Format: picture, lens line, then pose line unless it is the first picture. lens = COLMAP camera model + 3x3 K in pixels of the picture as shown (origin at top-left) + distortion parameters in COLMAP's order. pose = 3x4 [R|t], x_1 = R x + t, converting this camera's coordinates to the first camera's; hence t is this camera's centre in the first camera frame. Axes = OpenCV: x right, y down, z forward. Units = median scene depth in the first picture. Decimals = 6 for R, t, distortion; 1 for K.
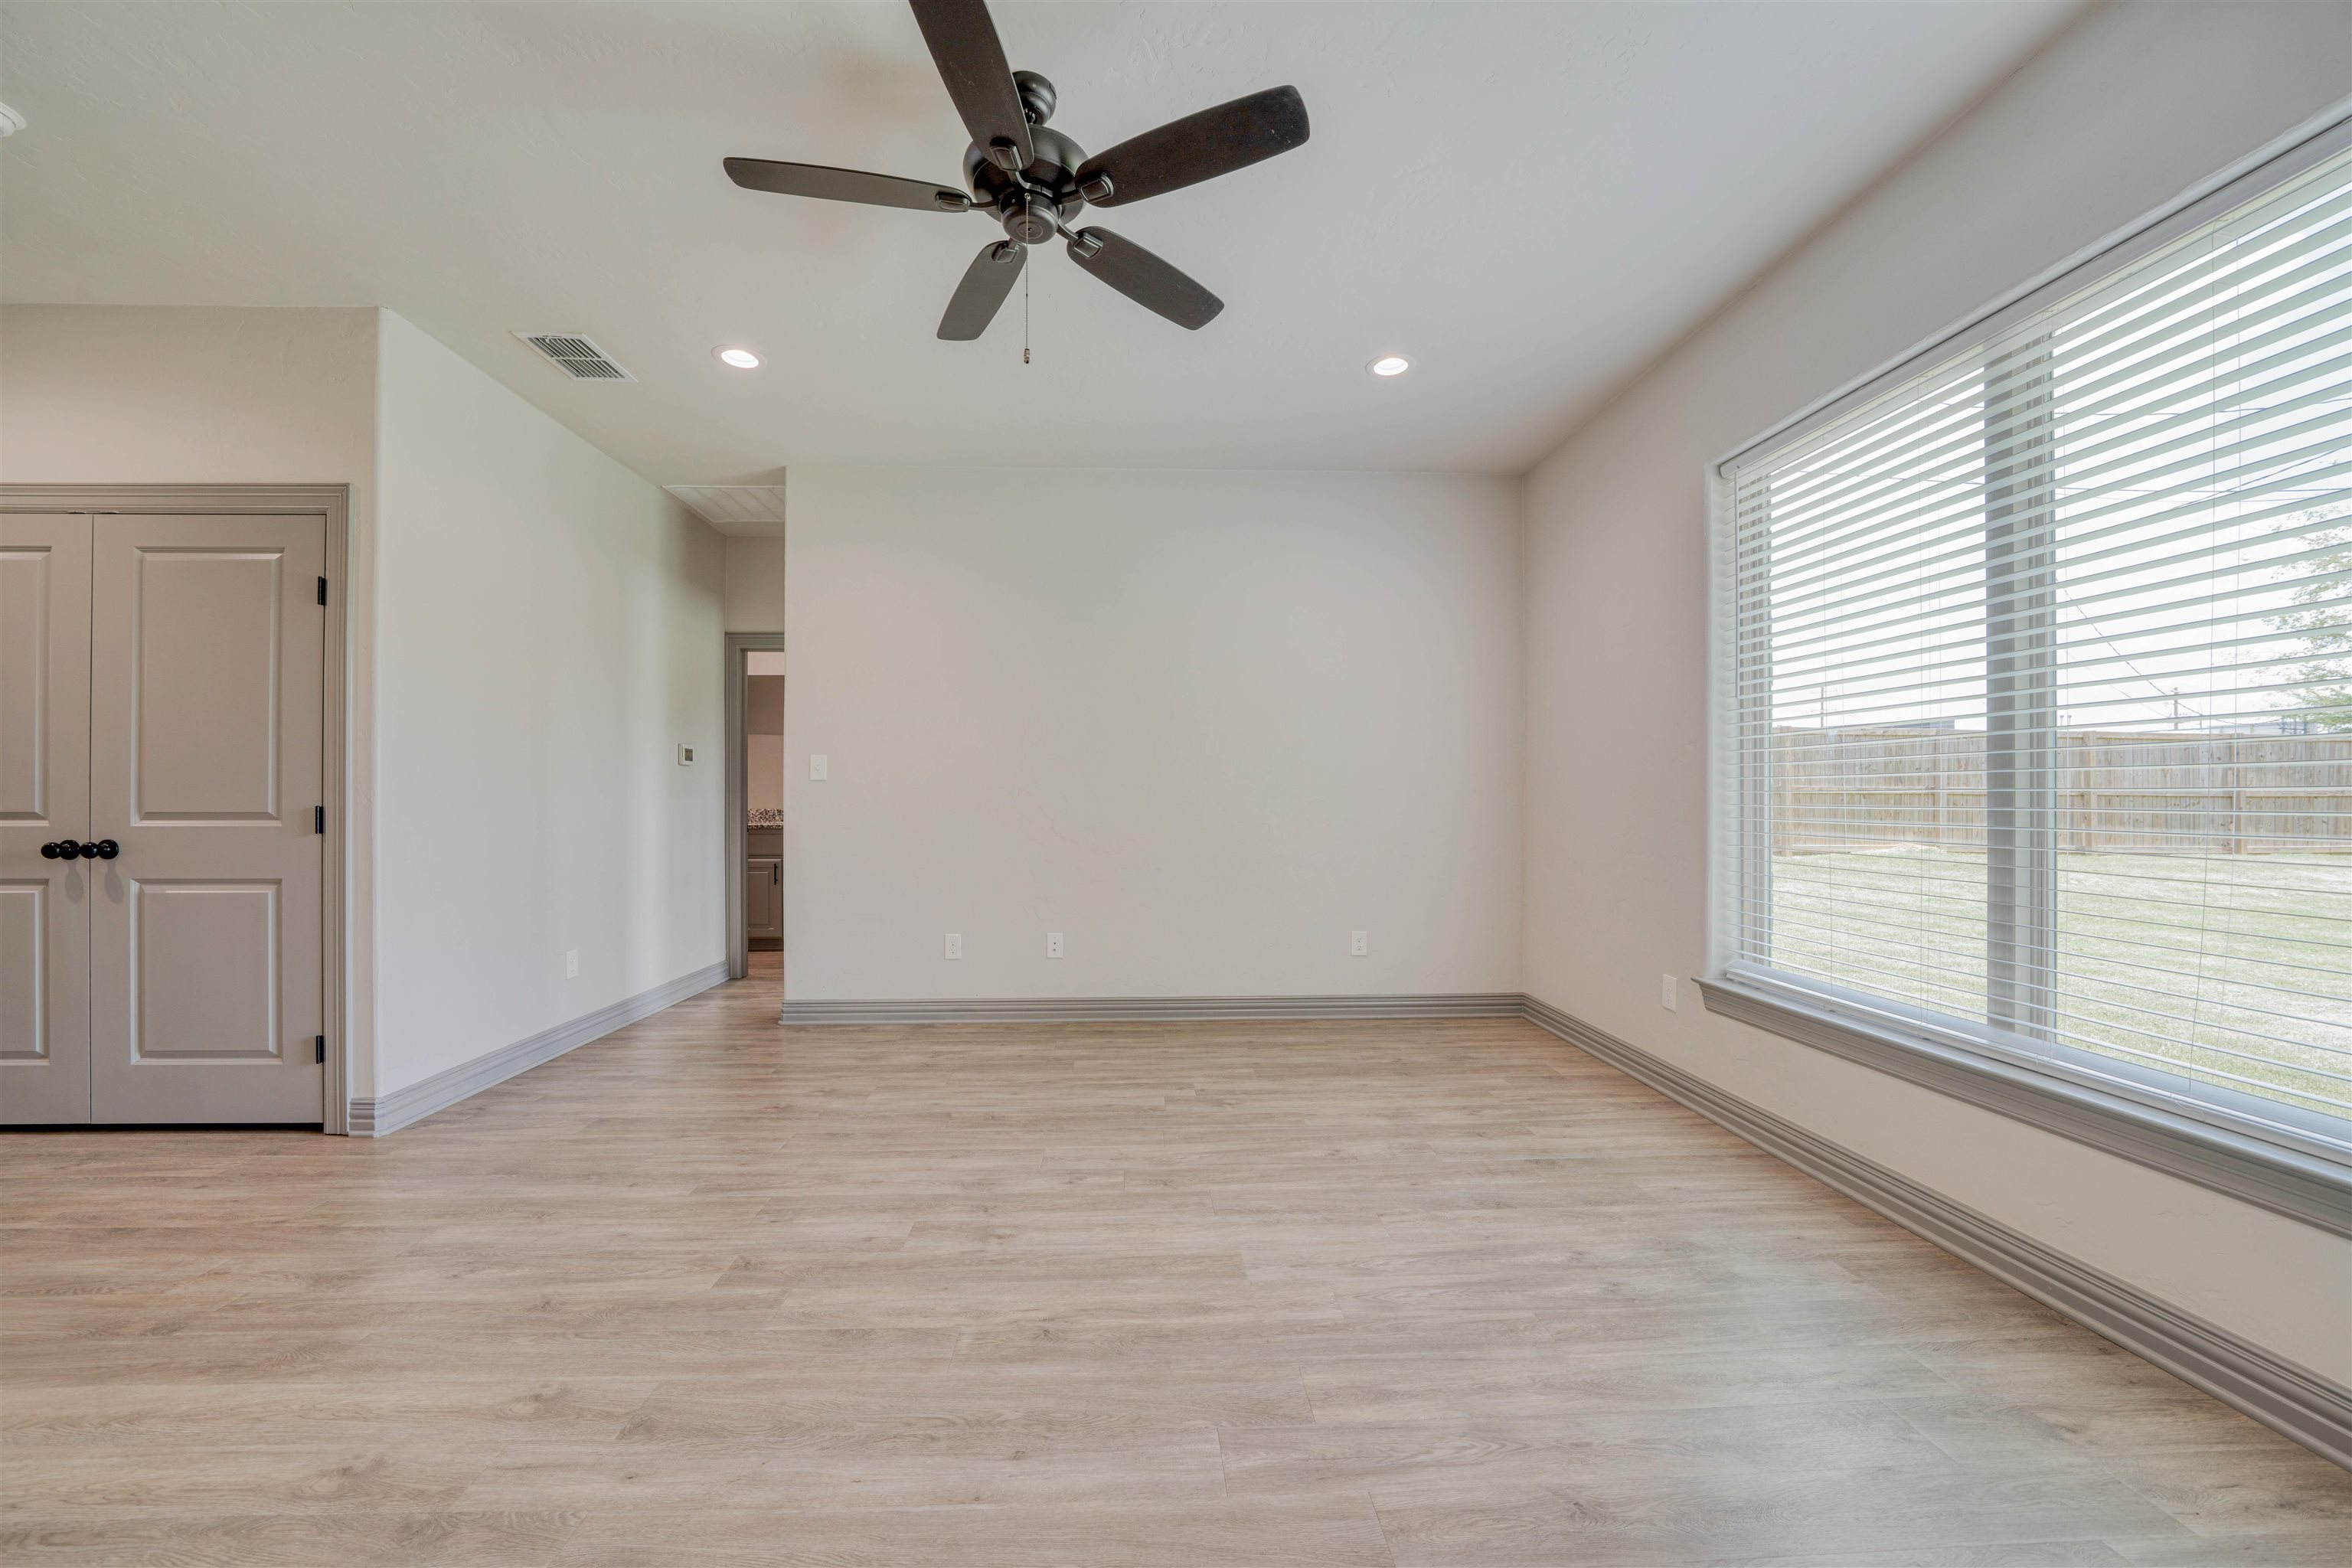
lens RADIAL K [[855.2, 0, 1156.2], [0, 855.2, 802.5], [0, 0, 1]] dist [-0.012321, 0.000289]
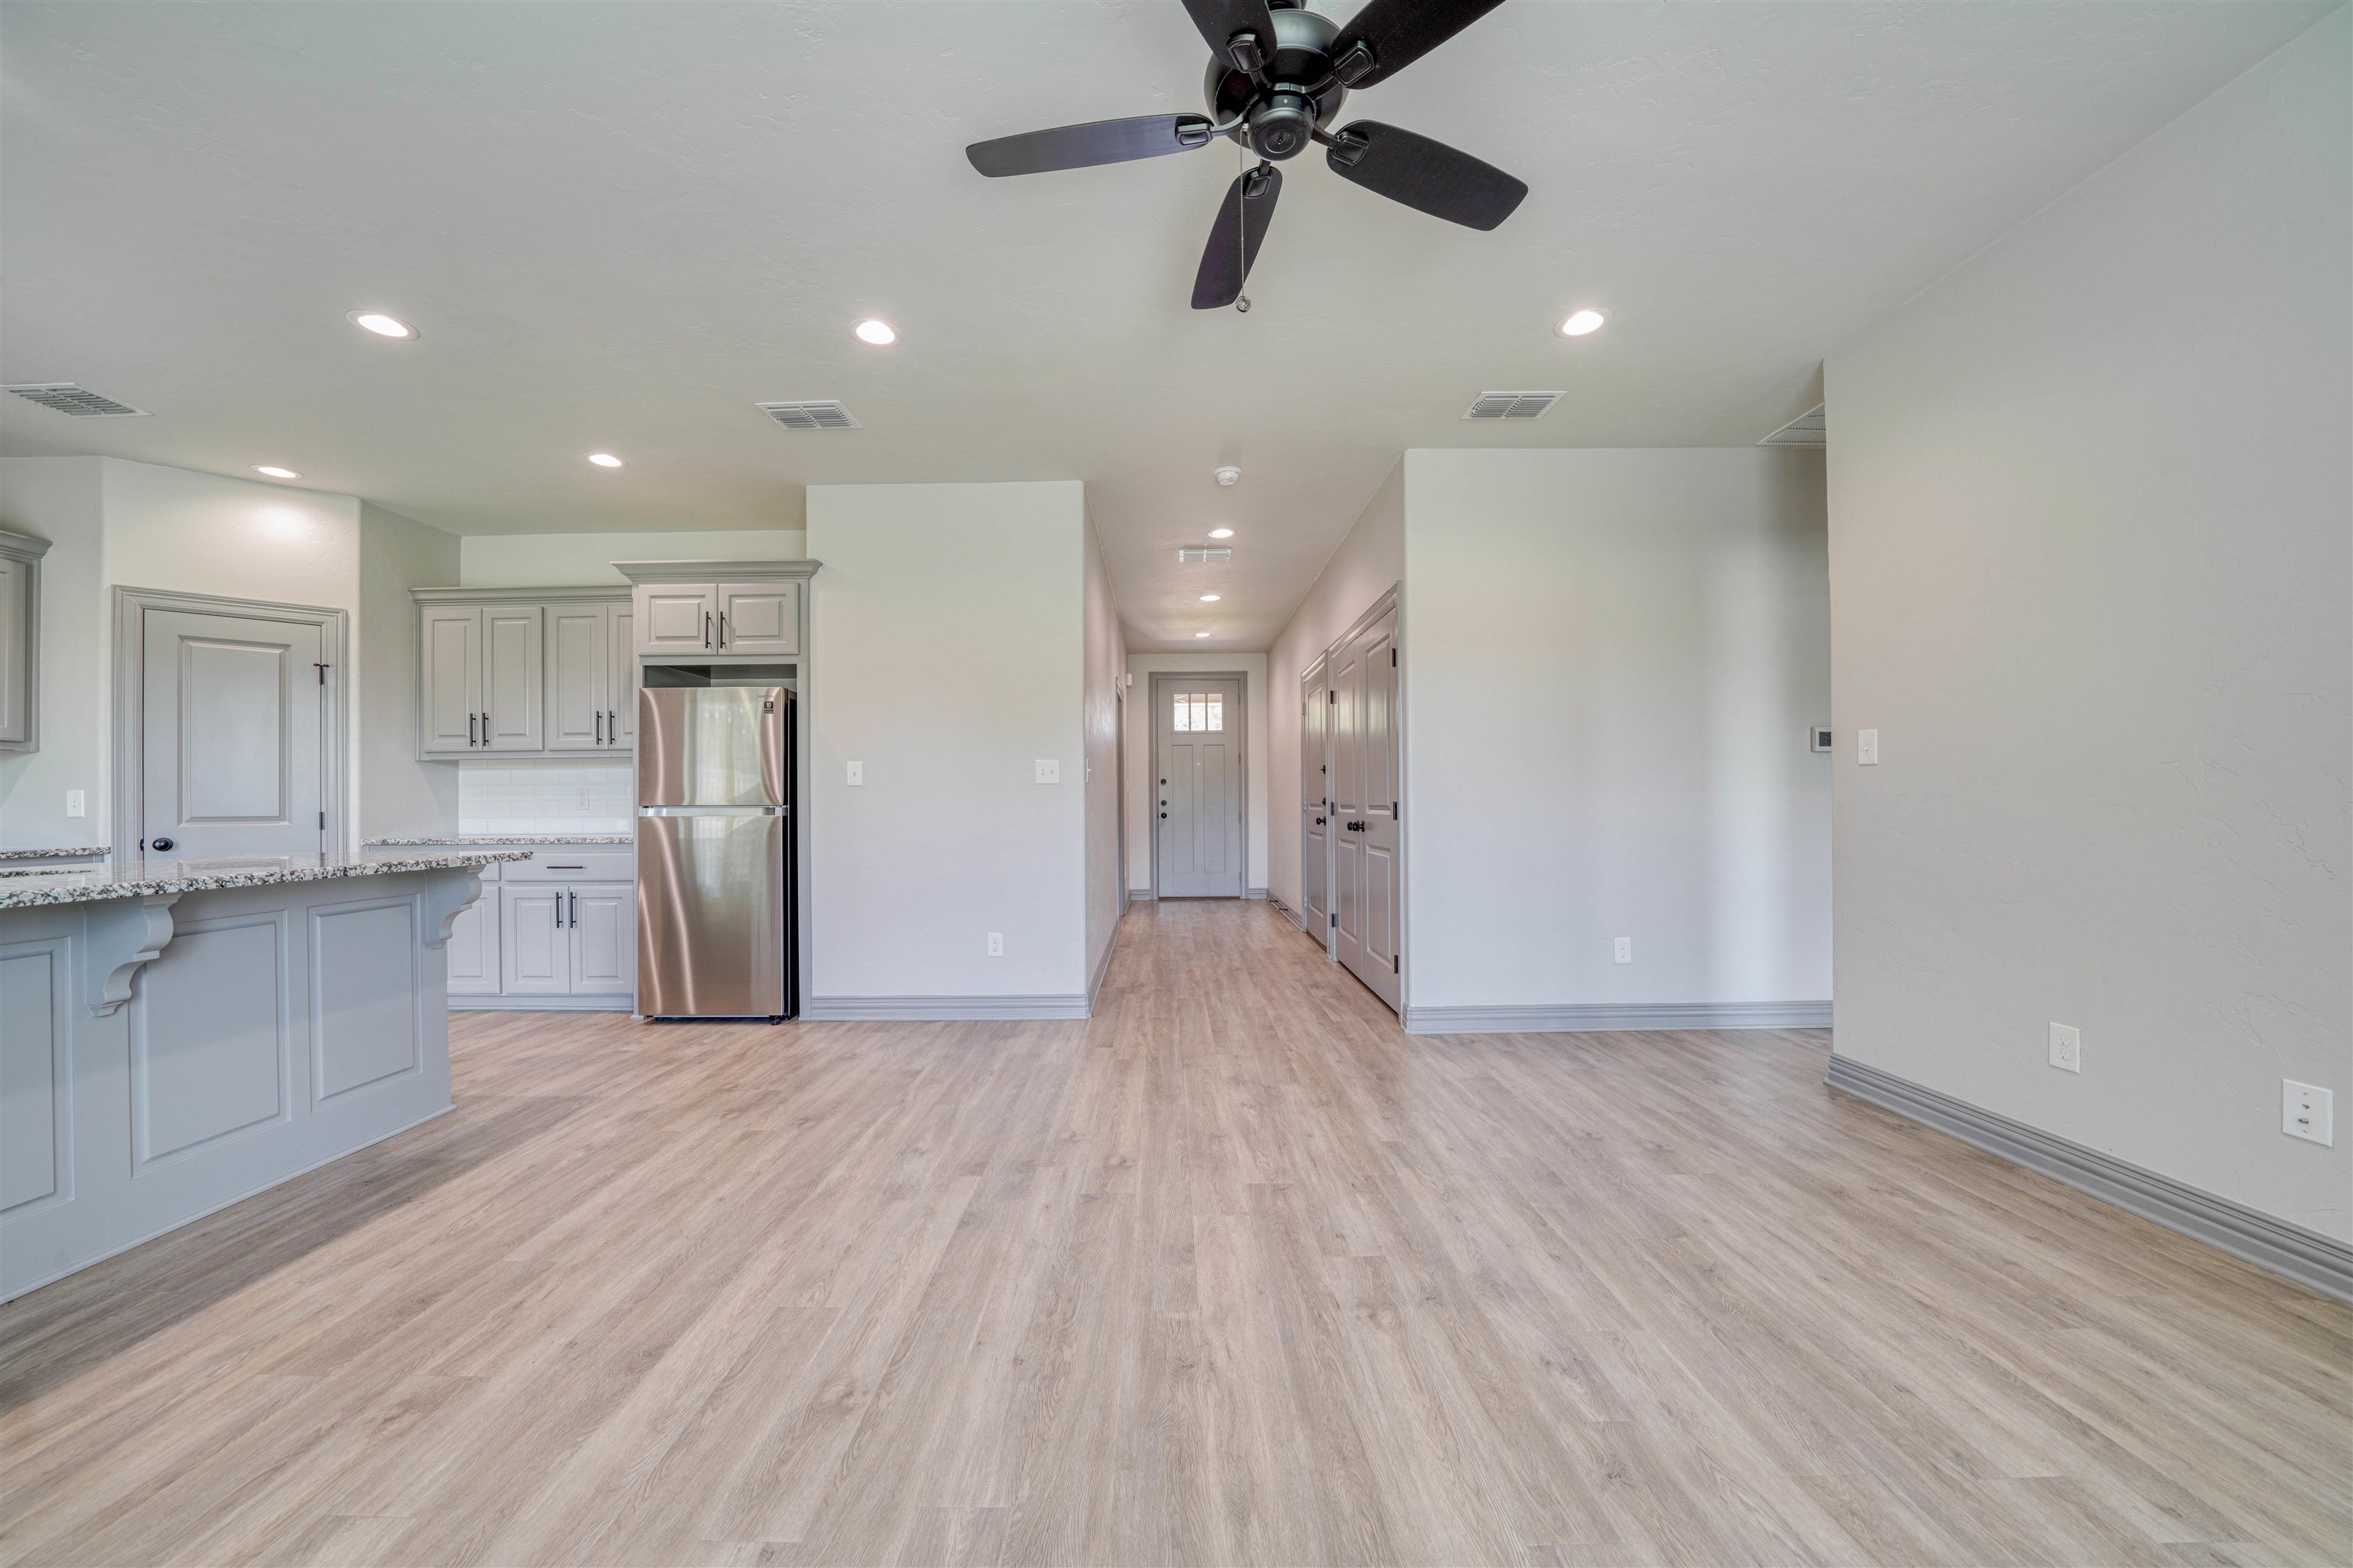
lens RADIAL K [[829.0, 0, 1155.8], [0, 829.0, 800.2], [0, 0, 1]] dist [-0.027645, 0.003361]
pose [[-0.045624, -0.002197, -0.998956, 0.483657], [0.007427, 0.999969, -0.002538, 0.002032], [0.998931, -0.007535, -0.045607, 0.633143]]
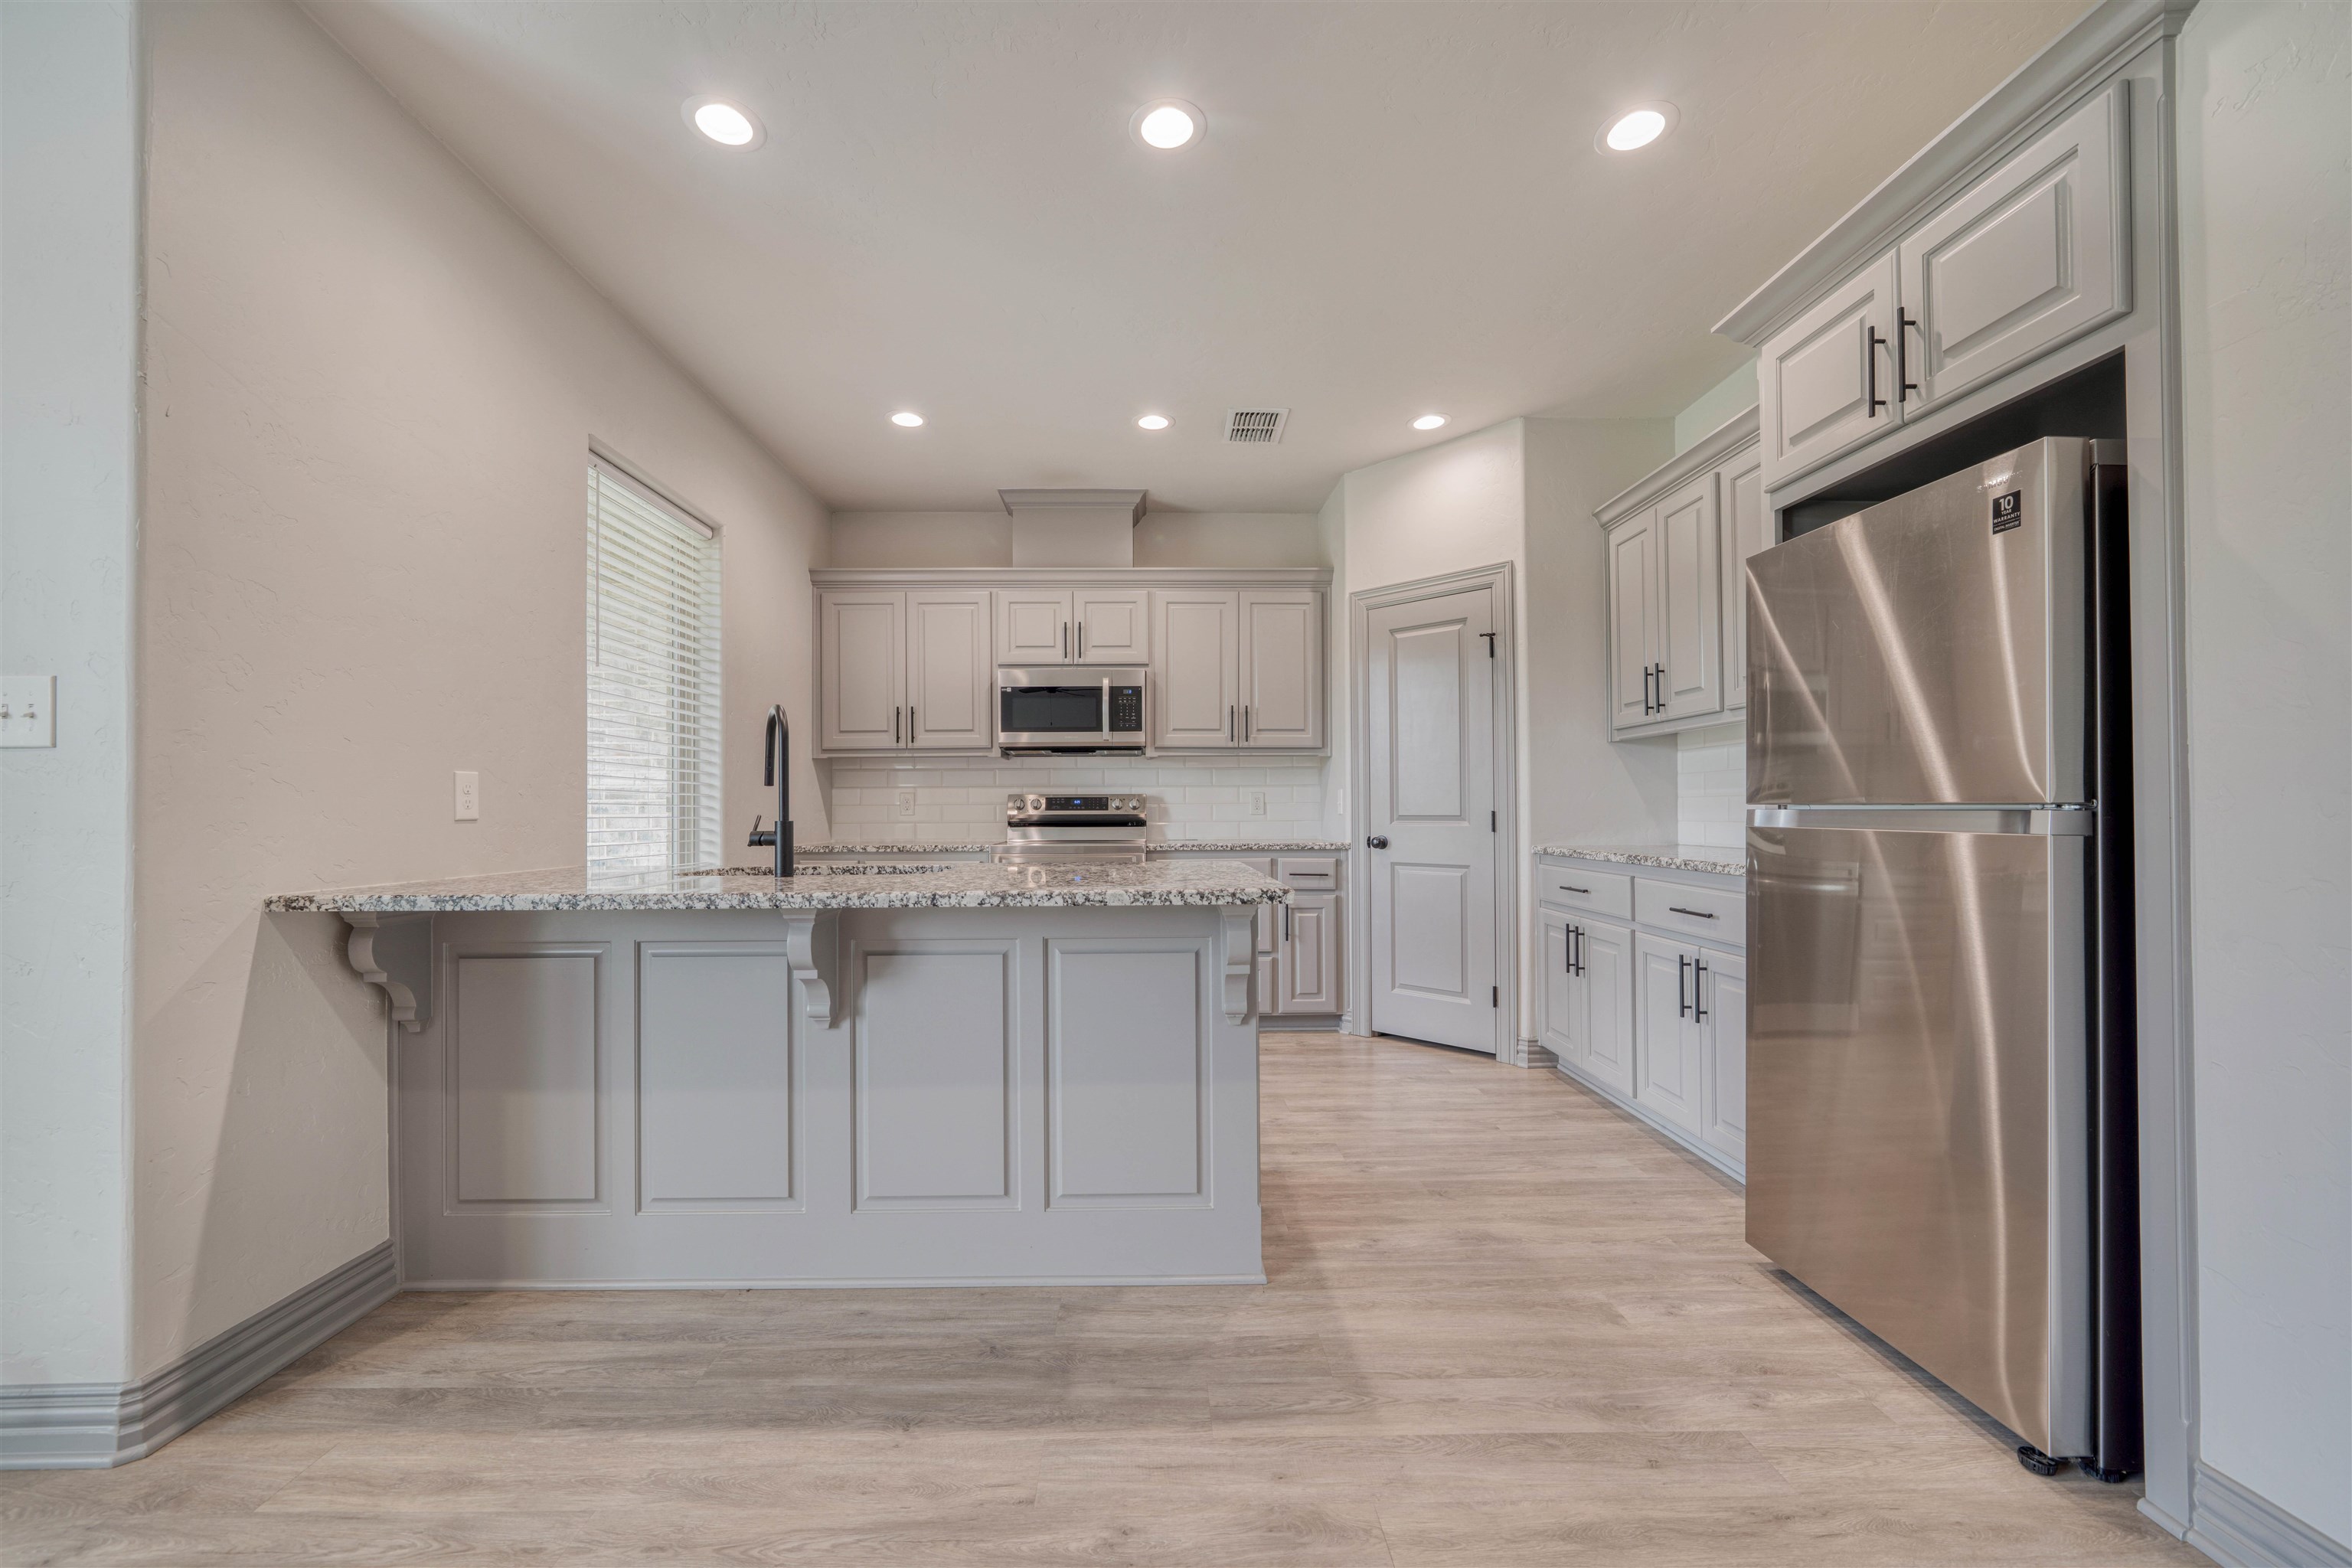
lens RADIAL K [[901.7, 0, 1158.6], [0, 901.7, 799.6], [0, 0, 1]] dist [-0.010238, 0.000154]
pose [[-0.999738, 0.006990, 0.021806, -0.448998], [0.006766, 0.999924, -0.010318, 0.002233], [-0.021876, -0.010168, -0.999709, 0.422362]]
